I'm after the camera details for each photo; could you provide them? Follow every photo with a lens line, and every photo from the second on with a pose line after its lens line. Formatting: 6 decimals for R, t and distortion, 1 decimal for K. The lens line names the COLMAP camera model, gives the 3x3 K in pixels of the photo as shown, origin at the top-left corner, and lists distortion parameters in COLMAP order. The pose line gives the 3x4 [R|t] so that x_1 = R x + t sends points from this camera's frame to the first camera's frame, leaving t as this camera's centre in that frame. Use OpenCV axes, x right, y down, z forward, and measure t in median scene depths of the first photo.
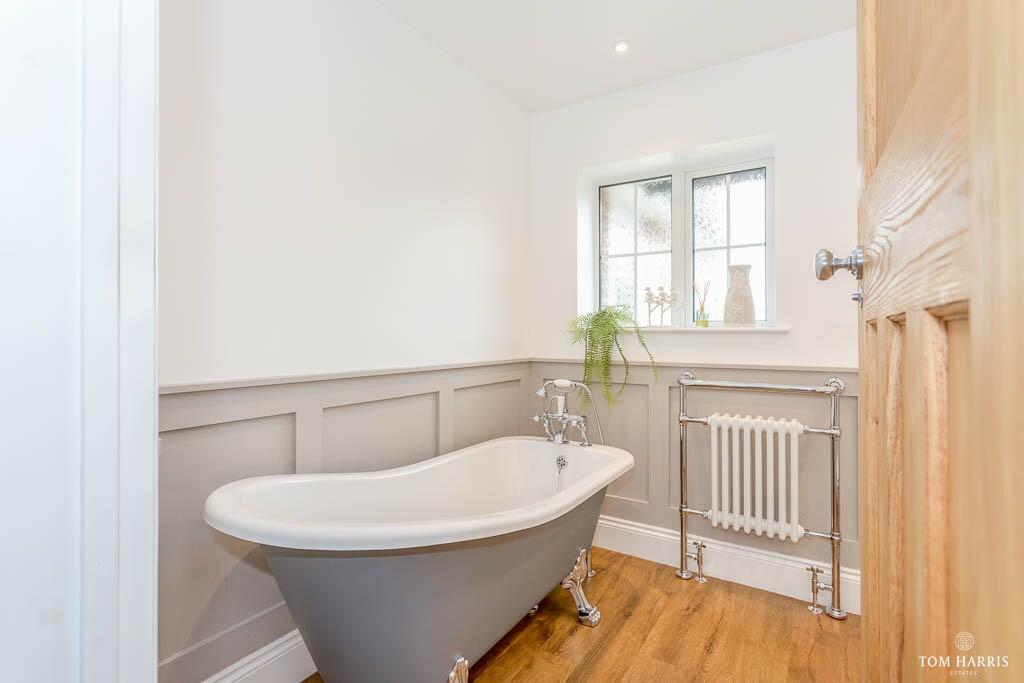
lens RADIAL K [[487.7, 0, 517.1], [0, 487.7, 339.6], [0, 0, 1]] dist [0.000064, 0.000777]
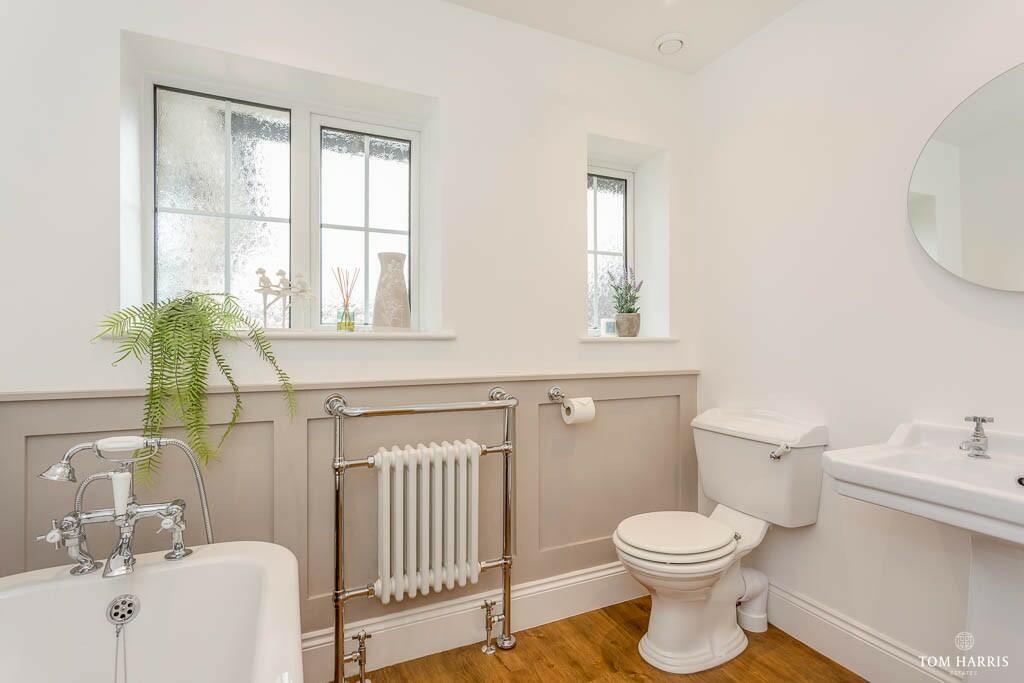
lens RADIAL K [[485.8, 0, 509.2], [0, 485.8, 334.9], [0, 0, 1]] dist [0.002945, 0.000582]
pose [[0.557105, 0.001683, 0.830440, -0.094871], [0.005267, 0.999971, -0.005560, -0.015547], [-0.830425, 0.007471, 0.557080, 0.402943]]
